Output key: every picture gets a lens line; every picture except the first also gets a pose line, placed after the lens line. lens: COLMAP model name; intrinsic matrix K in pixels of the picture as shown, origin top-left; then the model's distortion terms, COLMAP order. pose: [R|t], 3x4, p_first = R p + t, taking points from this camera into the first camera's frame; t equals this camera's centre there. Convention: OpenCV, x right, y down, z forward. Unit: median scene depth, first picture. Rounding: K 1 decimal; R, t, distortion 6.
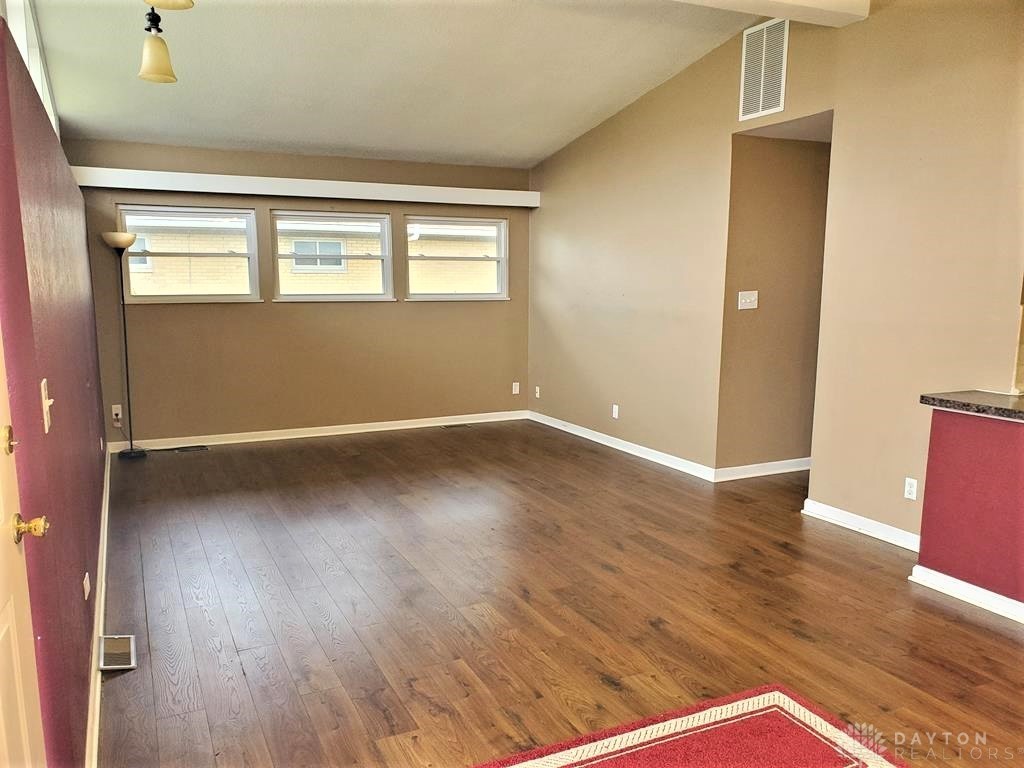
lens RADIAL K [[799.3, 0, 512.7], [0, 799.3, 380.1], [0, 0, 1]] dist [0.031405, -0.044211]
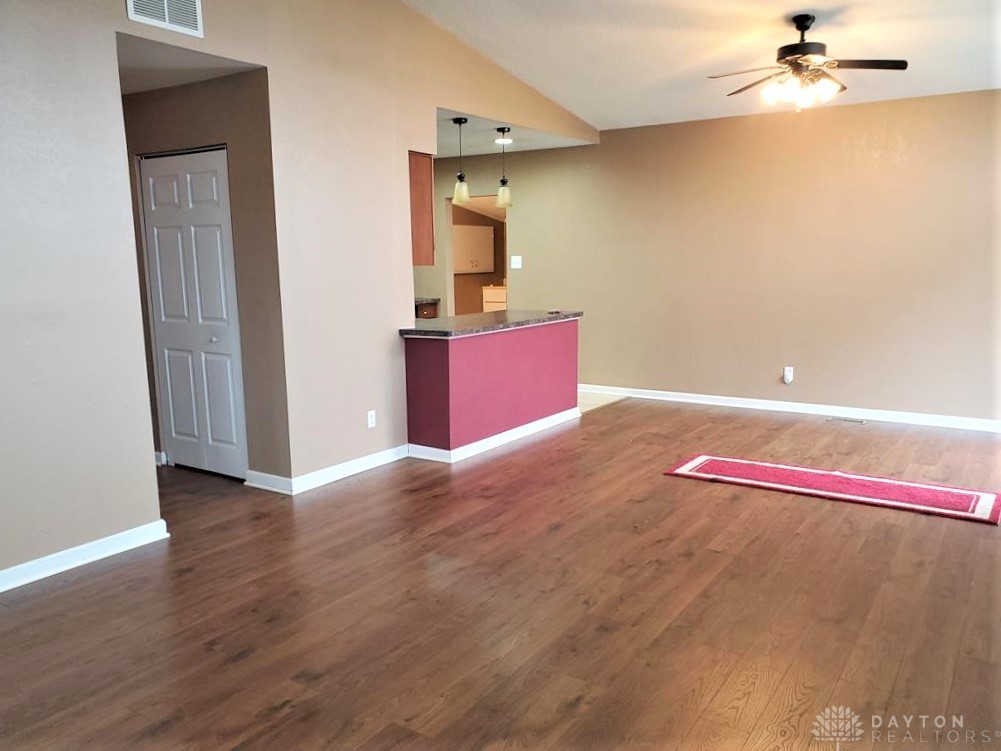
lens RADIAL K [[781.3, 0, 500.4], [0, 781.3, 379.0], [0, 0, 1]] dist [0.031405, -0.044211]
pose [[-0.506984, -0.129731, 0.852137, -0.383109], [0.119423, 0.968502, 0.218498, -0.100463], [-0.853643, 0.212539, -0.475522, 0.856905]]
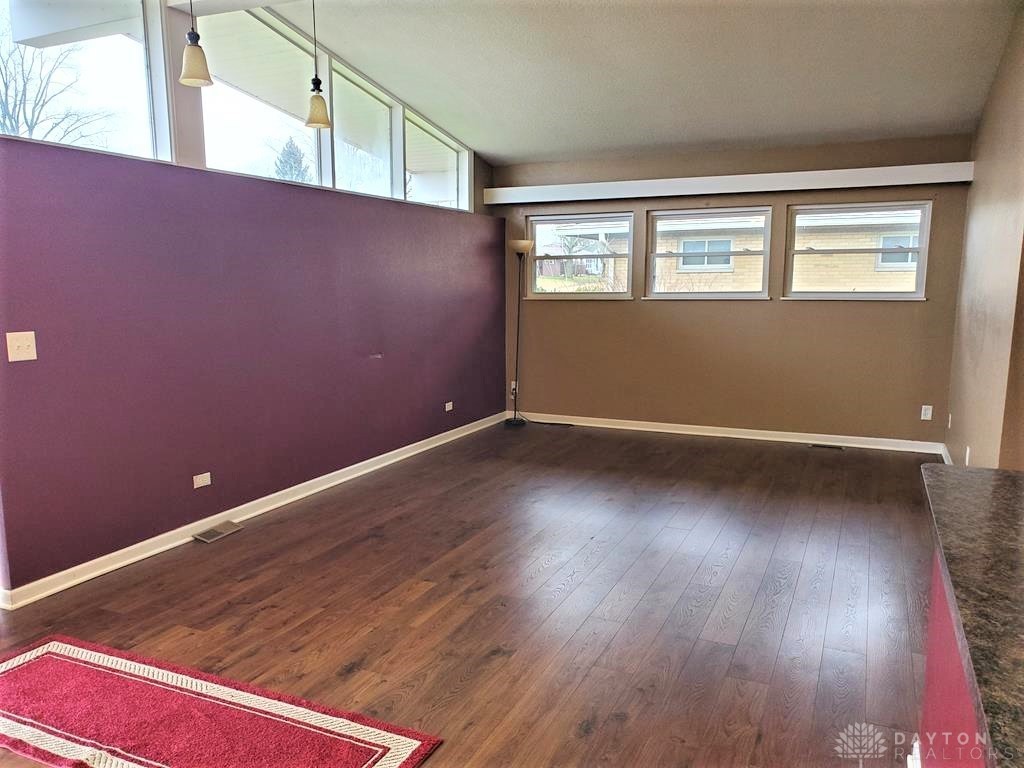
lens RADIAL K [[799.3, 0, 506.0], [0, 799.3, 393.6], [0, 0, 1]] dist [0.031405, -0.044211]
pose [[0.632546, 0.106840, -0.767119, 0.412471], [-0.092562, 0.993770, 0.062082, -0.023438], [0.768972, 0.031736, 0.638494, 0.199446]]
